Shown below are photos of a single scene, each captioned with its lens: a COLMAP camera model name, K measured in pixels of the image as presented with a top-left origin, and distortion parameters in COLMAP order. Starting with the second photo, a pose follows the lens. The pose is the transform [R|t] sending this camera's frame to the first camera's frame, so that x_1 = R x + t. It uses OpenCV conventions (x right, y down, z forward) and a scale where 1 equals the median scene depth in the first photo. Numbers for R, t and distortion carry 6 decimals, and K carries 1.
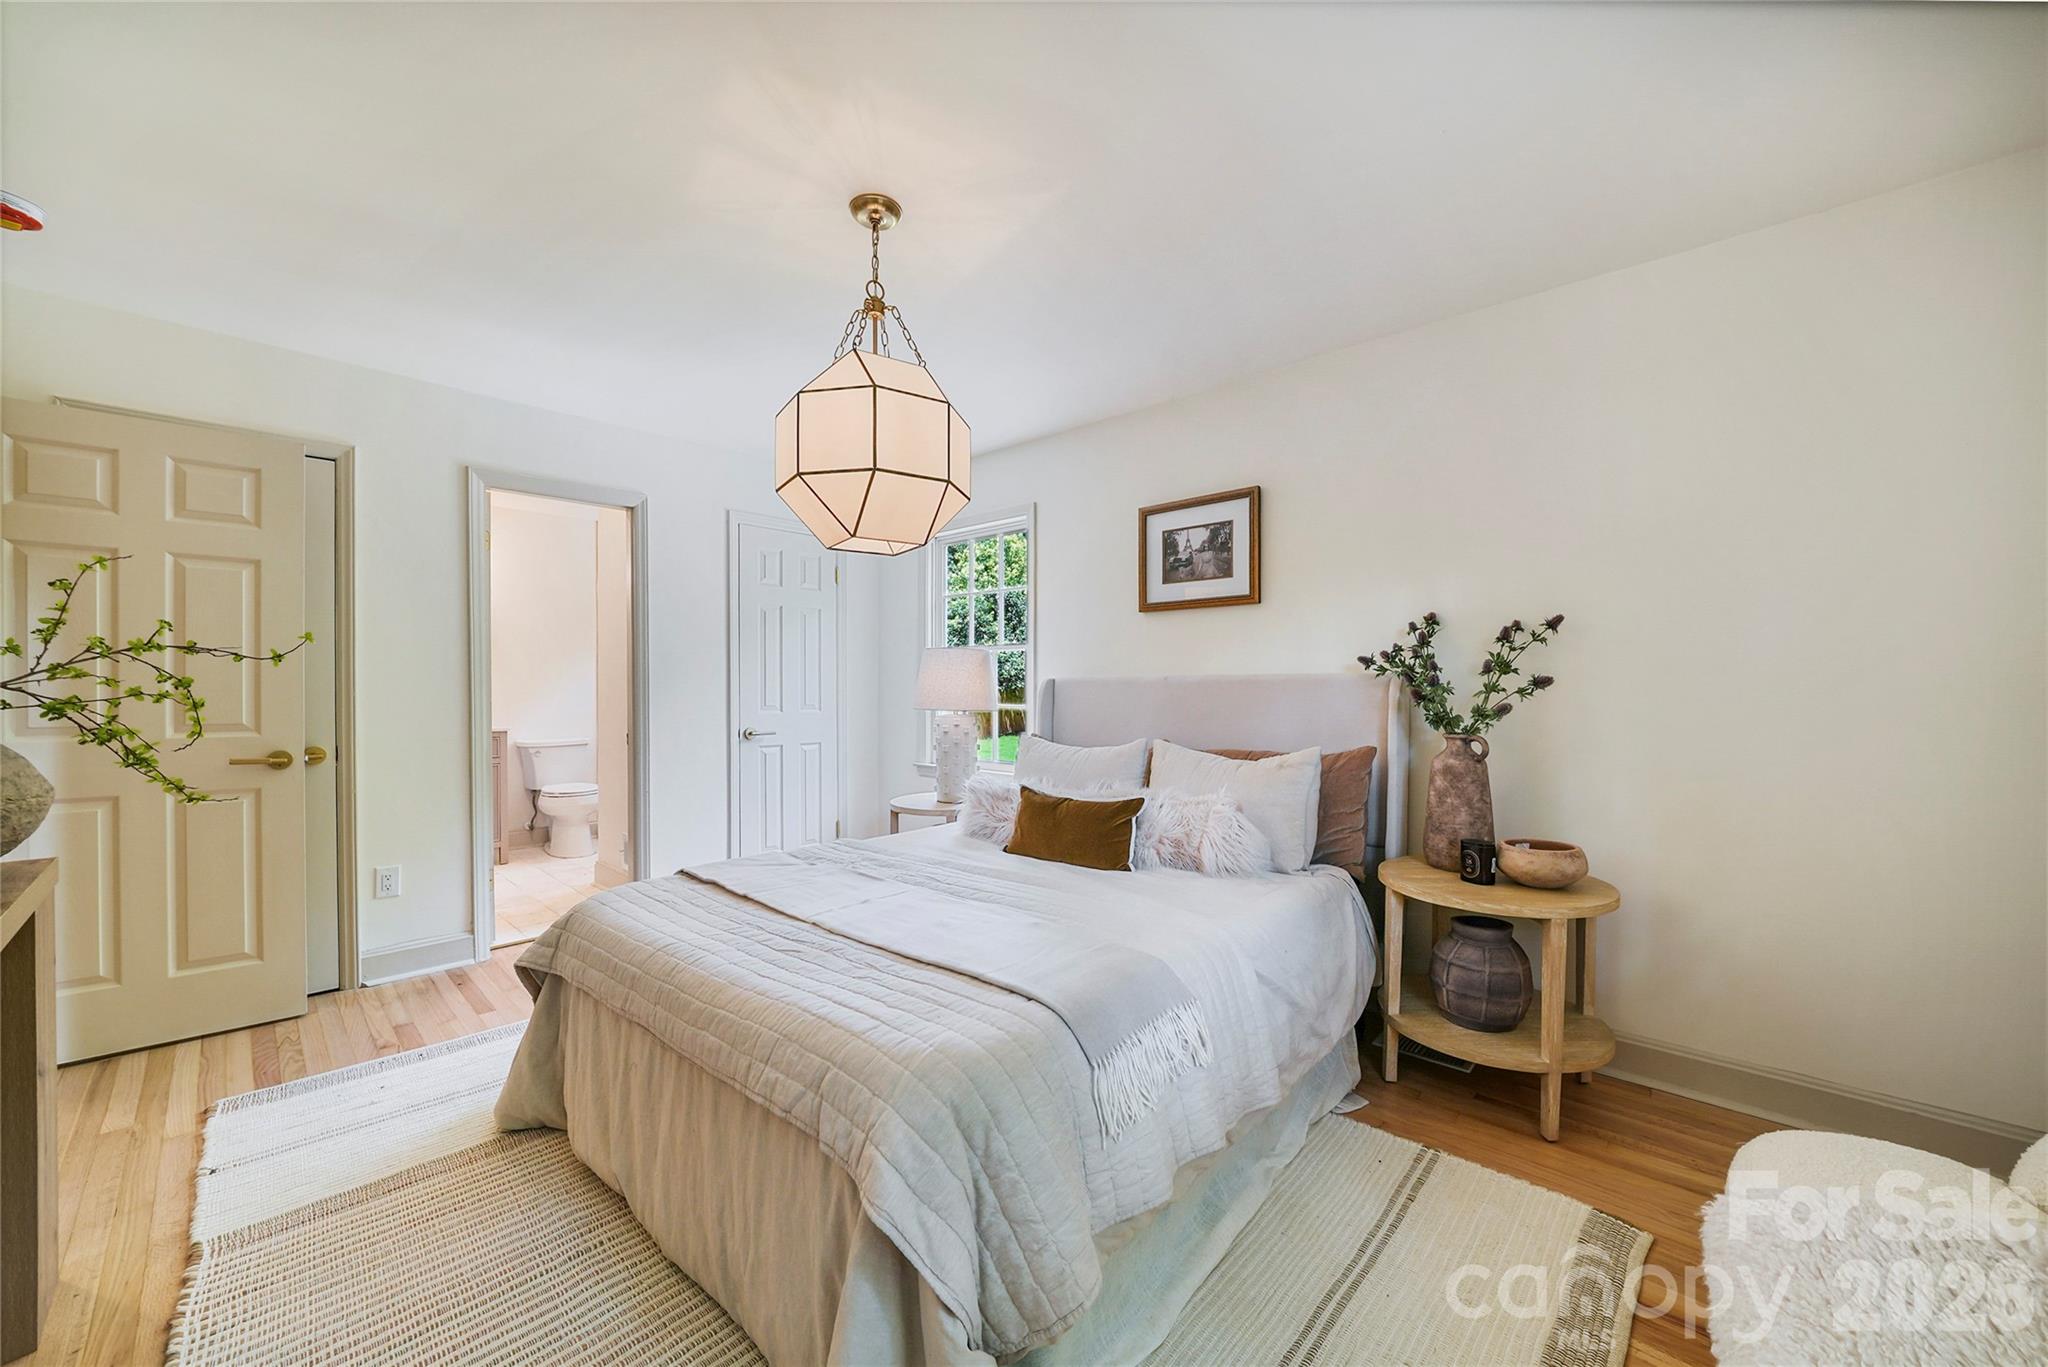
lens RADIAL K [[760.7, 0, 1036.4], [0, 760.7, 685.4], [0, 0, 1]] dist [-0.004671, -0.001395]
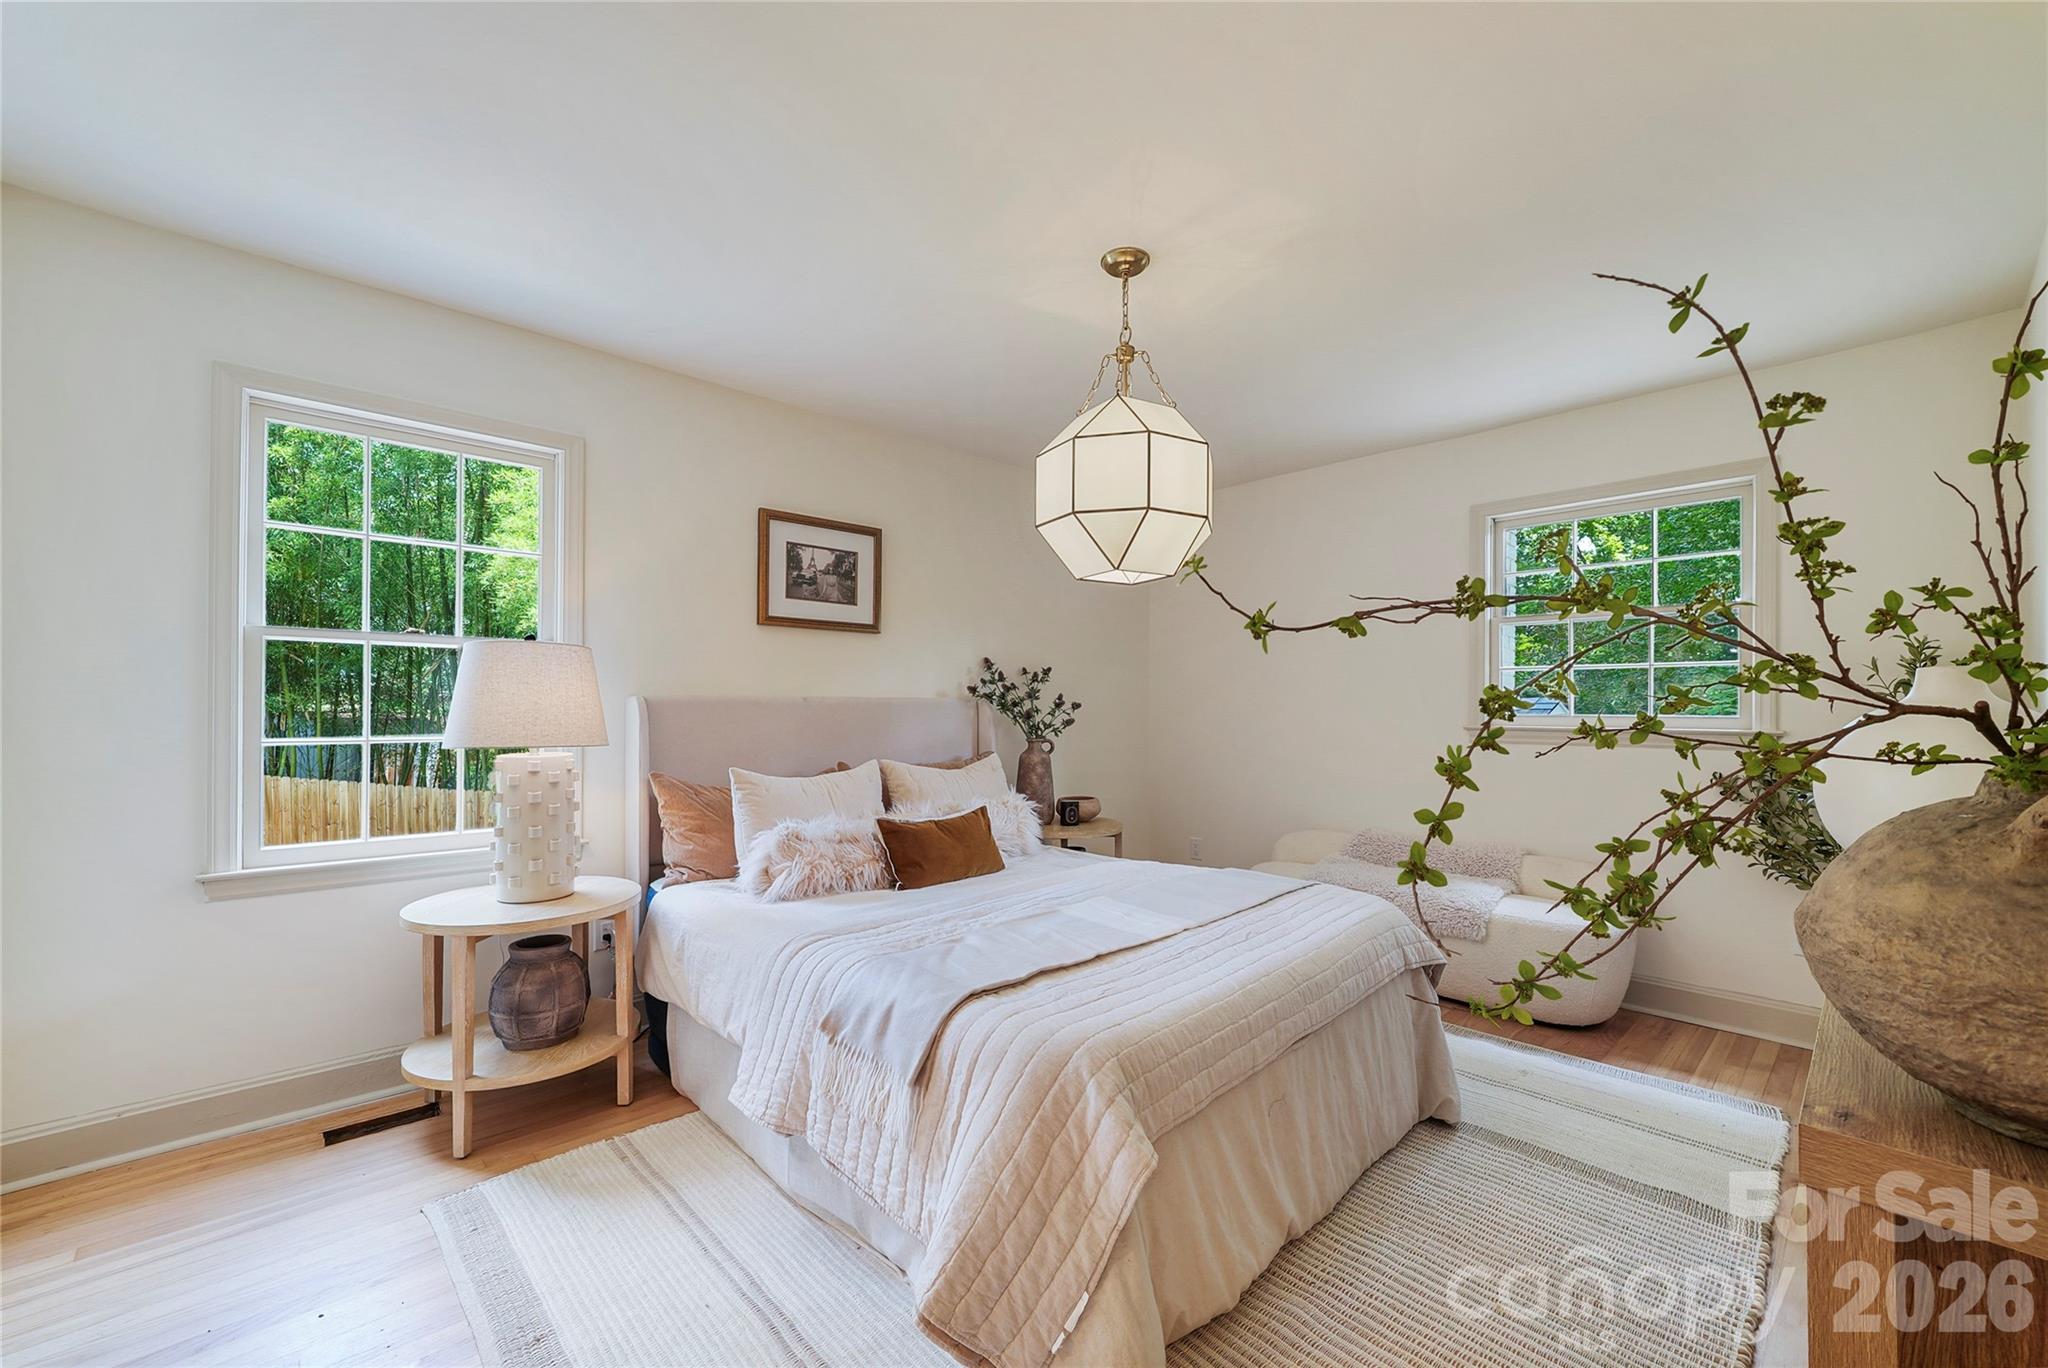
lens RADIAL K [[804.9, 0, 1036.2], [0, 804.9, 702.5], [0, 0, 1]] dist [-0.001994, -0.000074]
pose [[0.064367, 0.009111, 0.997885, -0.841869], [-0.003148, 0.999955, -0.008927, 0.002941], [-0.997921, -0.002567, 0.064393, 0.665805]]
